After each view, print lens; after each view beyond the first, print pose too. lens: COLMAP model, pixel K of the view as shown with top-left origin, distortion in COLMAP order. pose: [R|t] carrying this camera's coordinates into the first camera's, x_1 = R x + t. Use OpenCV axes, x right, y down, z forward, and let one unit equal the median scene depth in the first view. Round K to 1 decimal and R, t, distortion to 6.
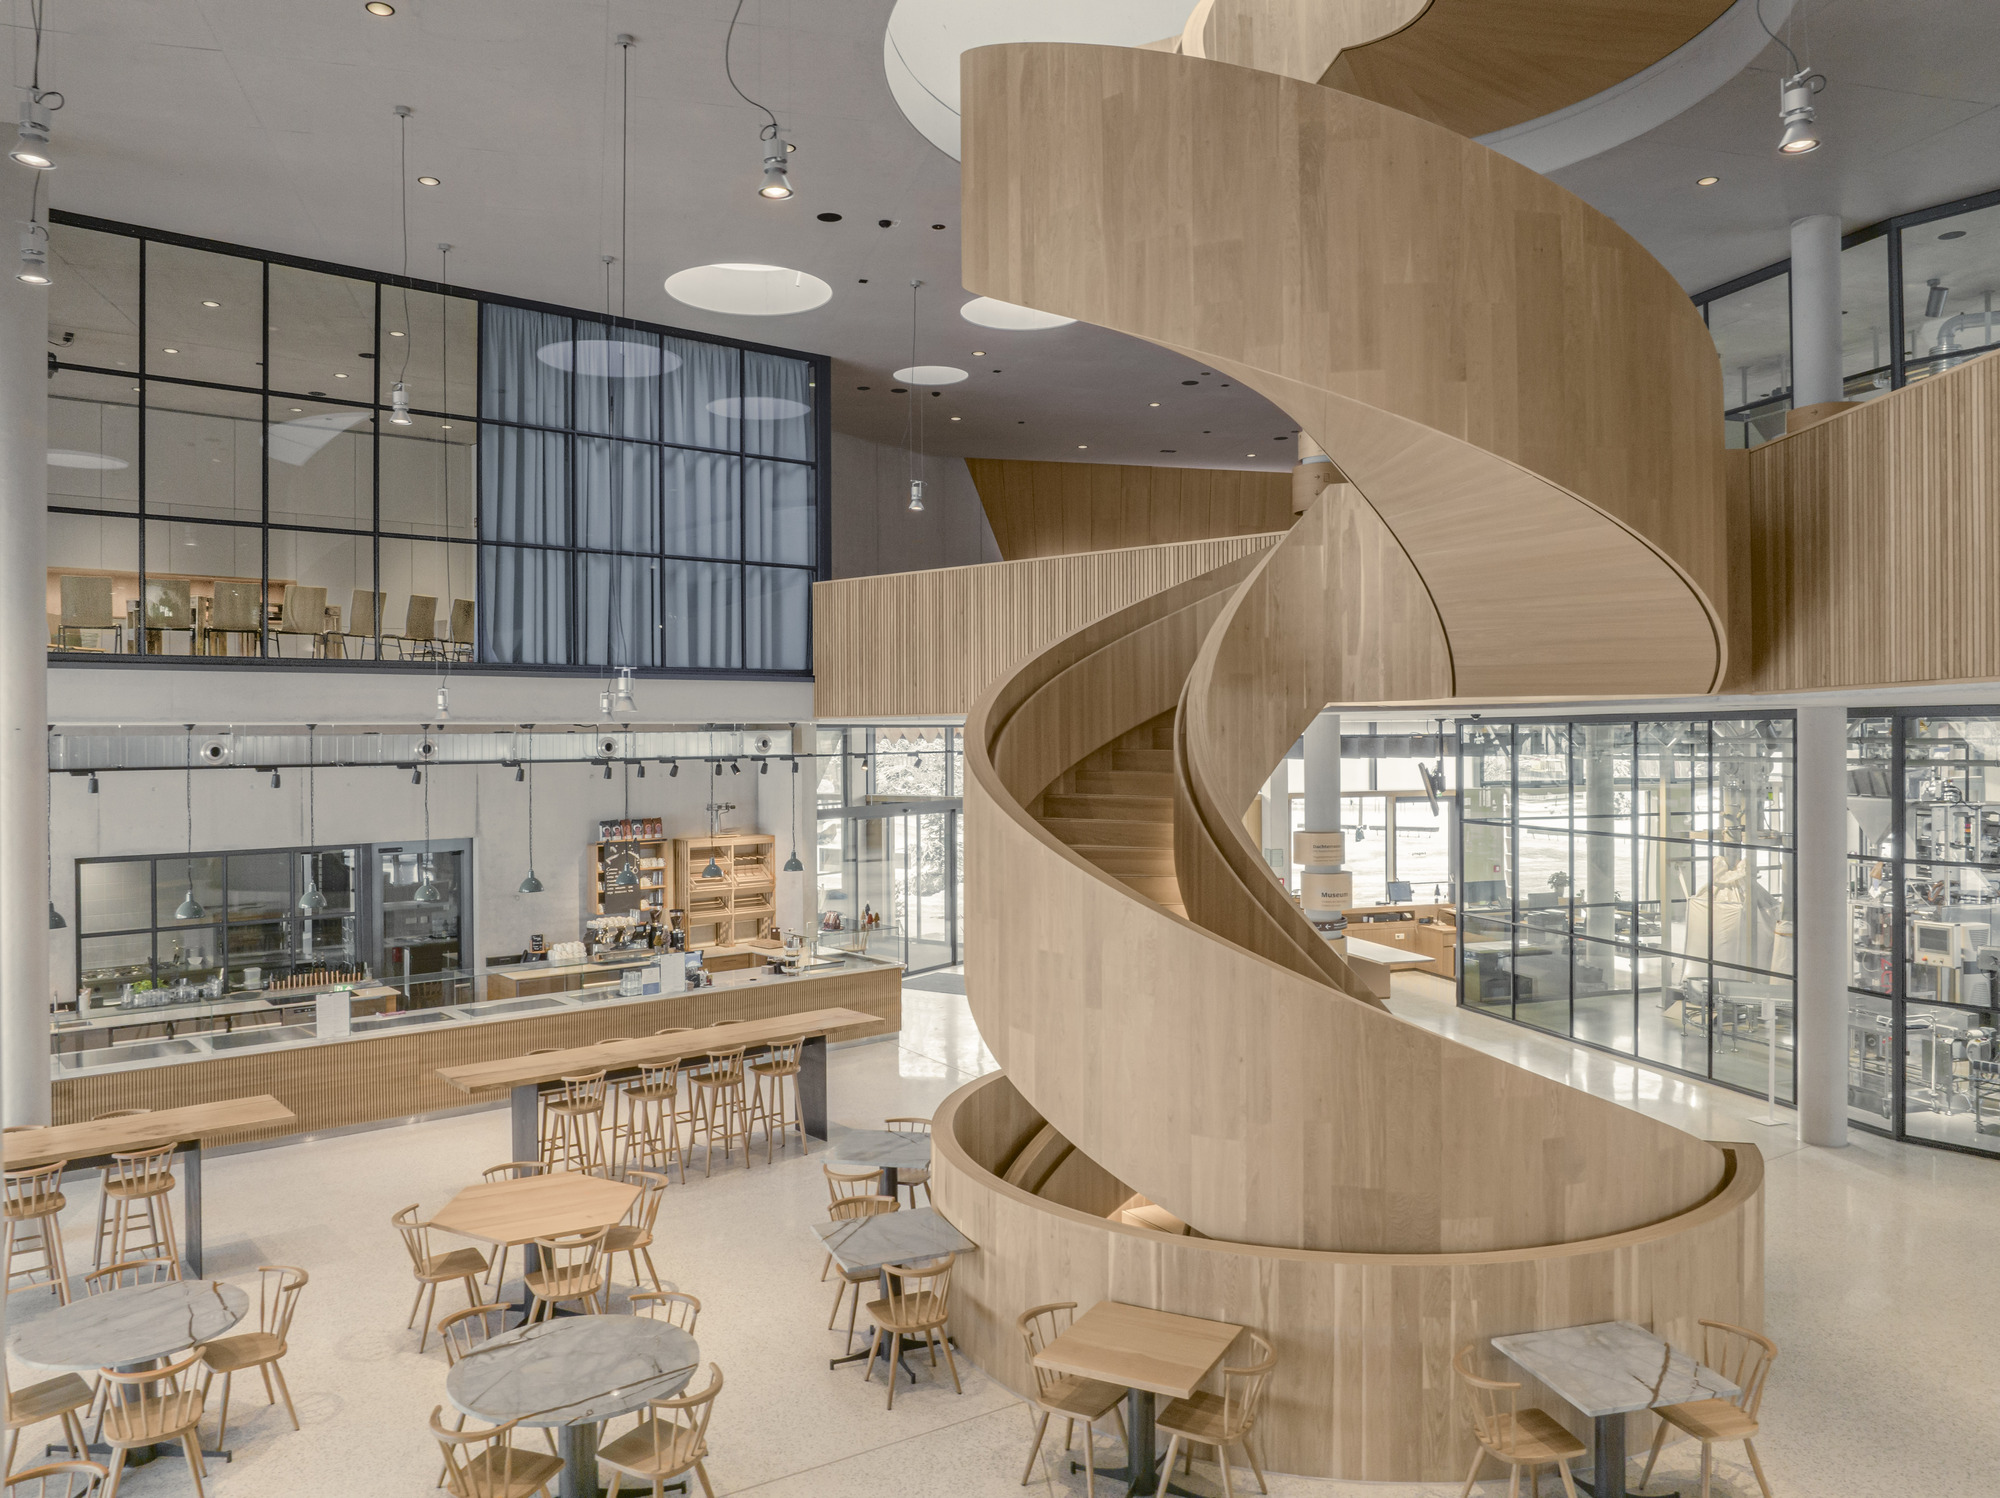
lens RADIAL K [[1379.7, 0, 1000.5], [0, 1379.7, 745.8], [0, 0, 1]] dist [-0.037769, -0.000790]
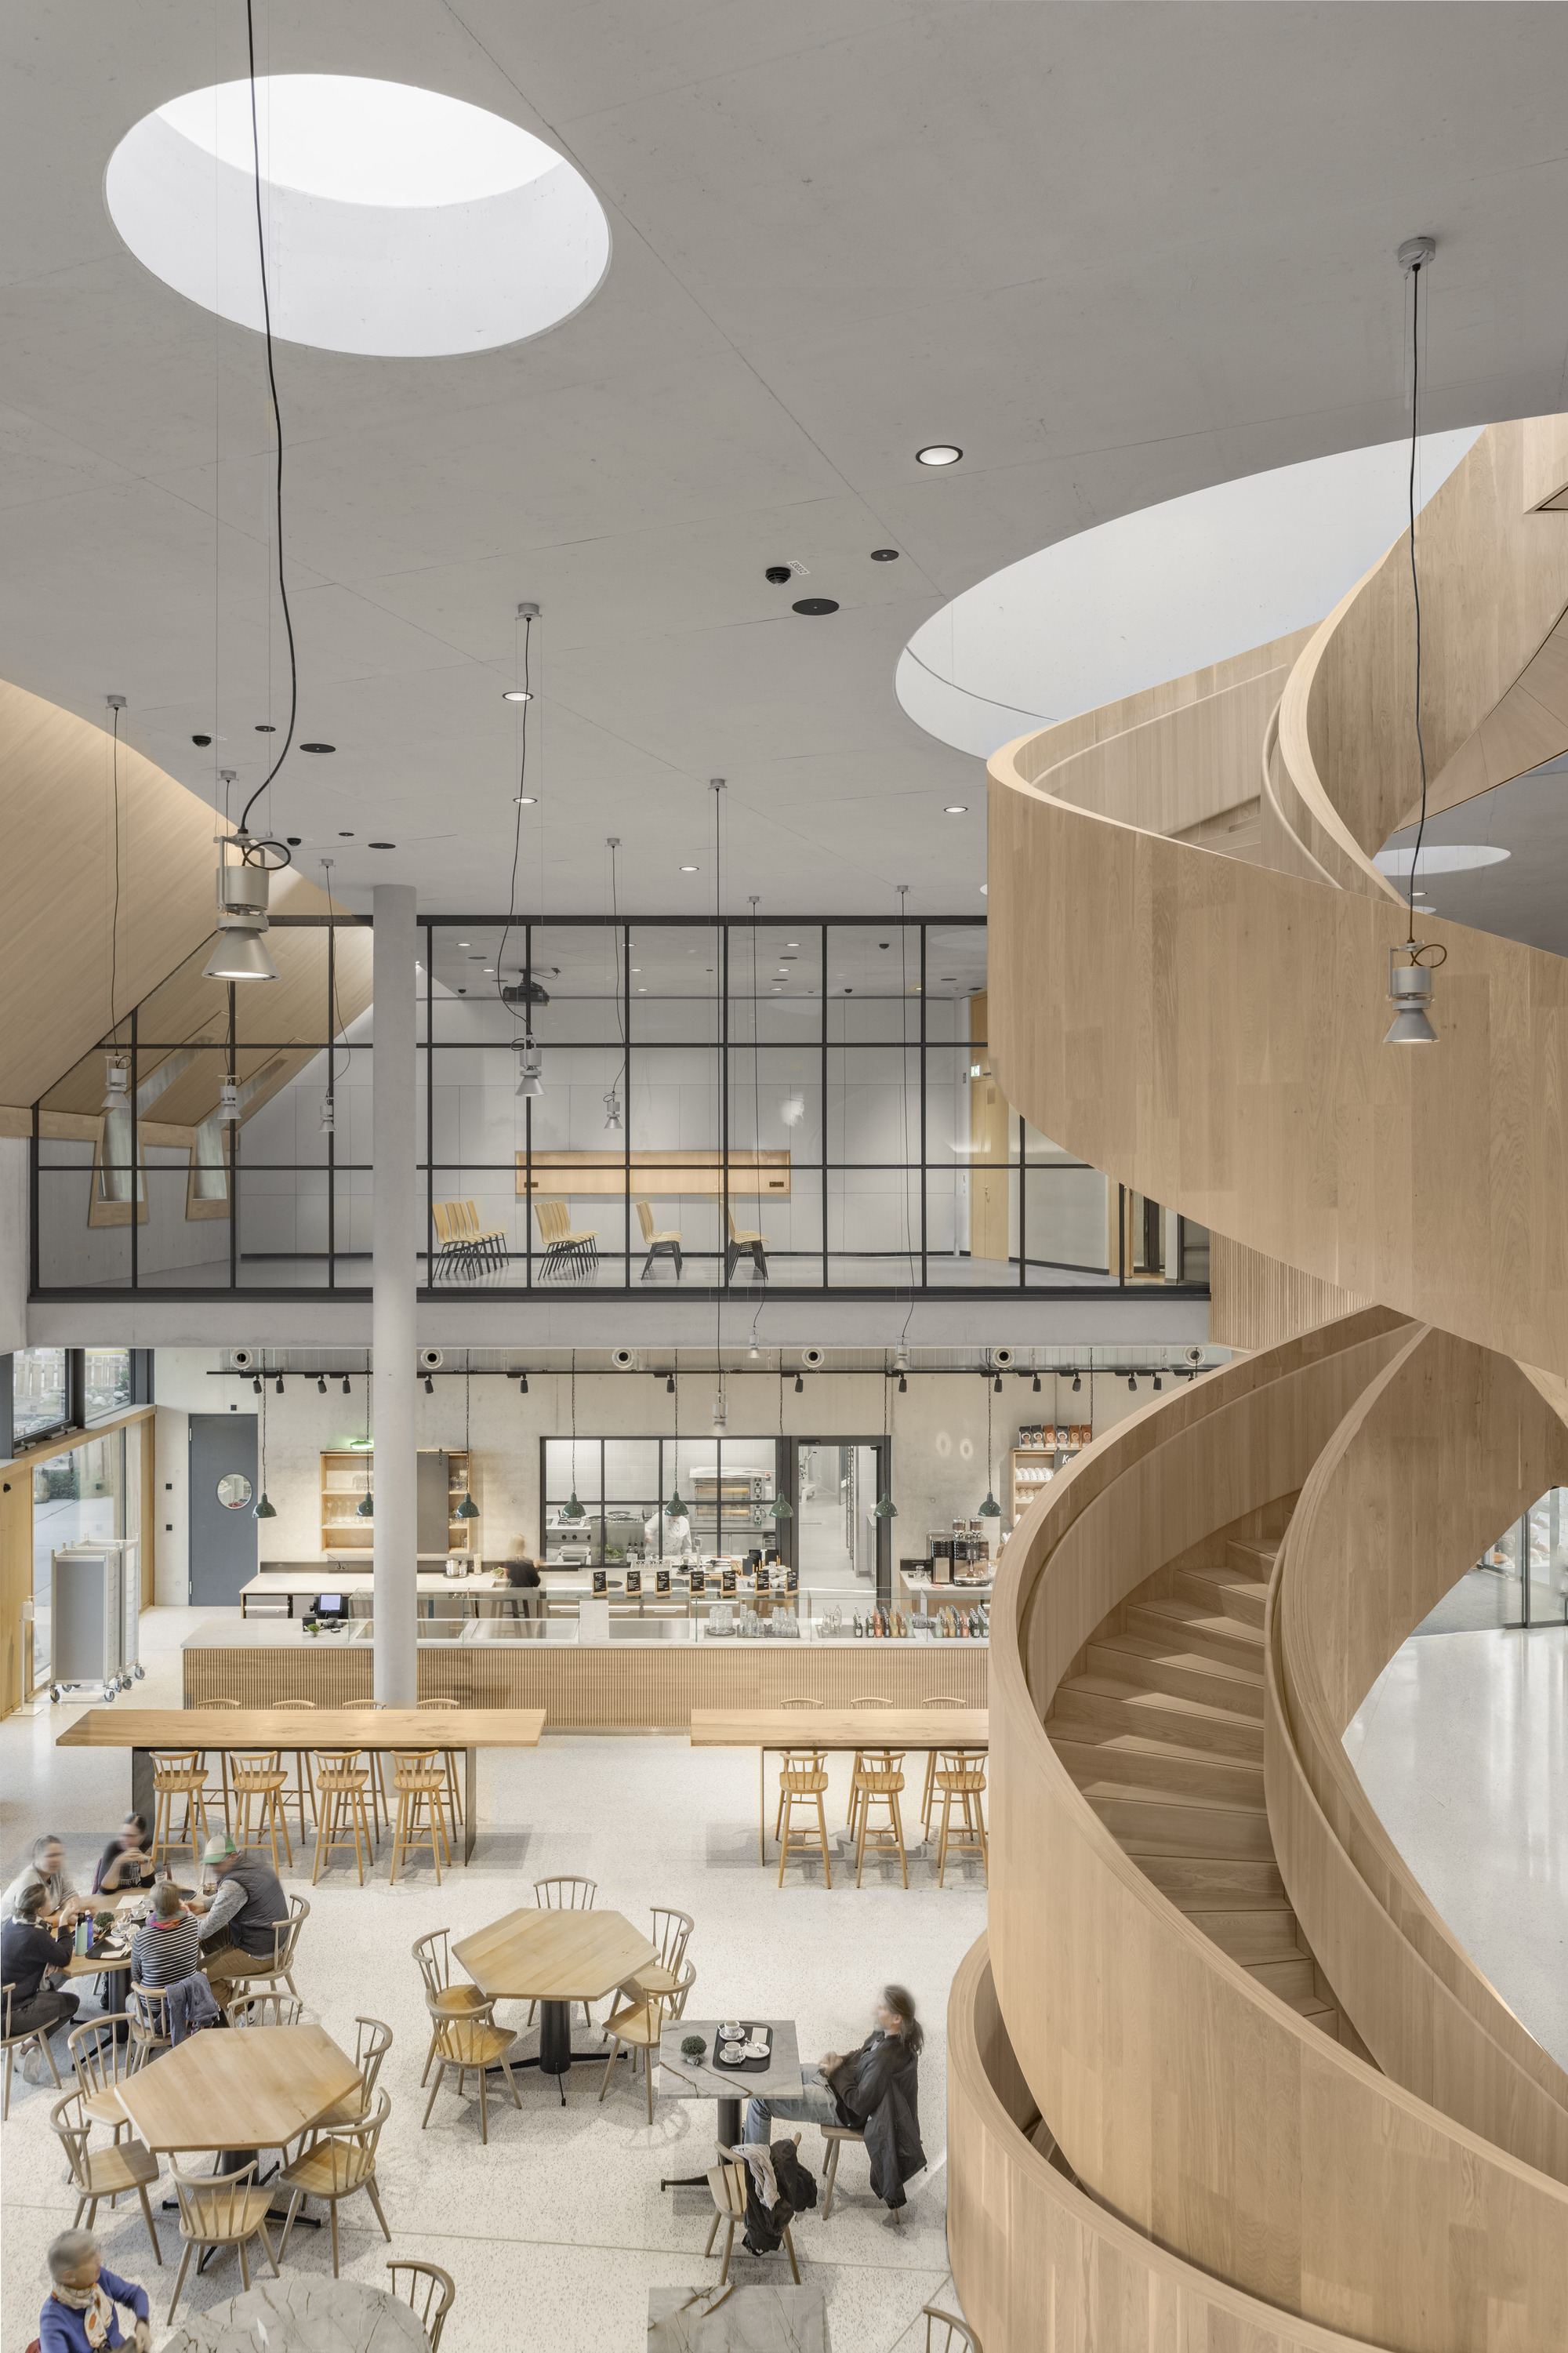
lens RADIAL K [[1670.2, 0, 782.0], [0, 1670.2, 1169.9], [0, 0, 1]] dist [0.005974, -0.009558]
pose [[0.773228, 0.012435, -0.634006, 0.690010], [-0.010196, 0.999922, 0.007177, -0.288614], [0.634046, 0.000915, 0.773295, 0.068460]]
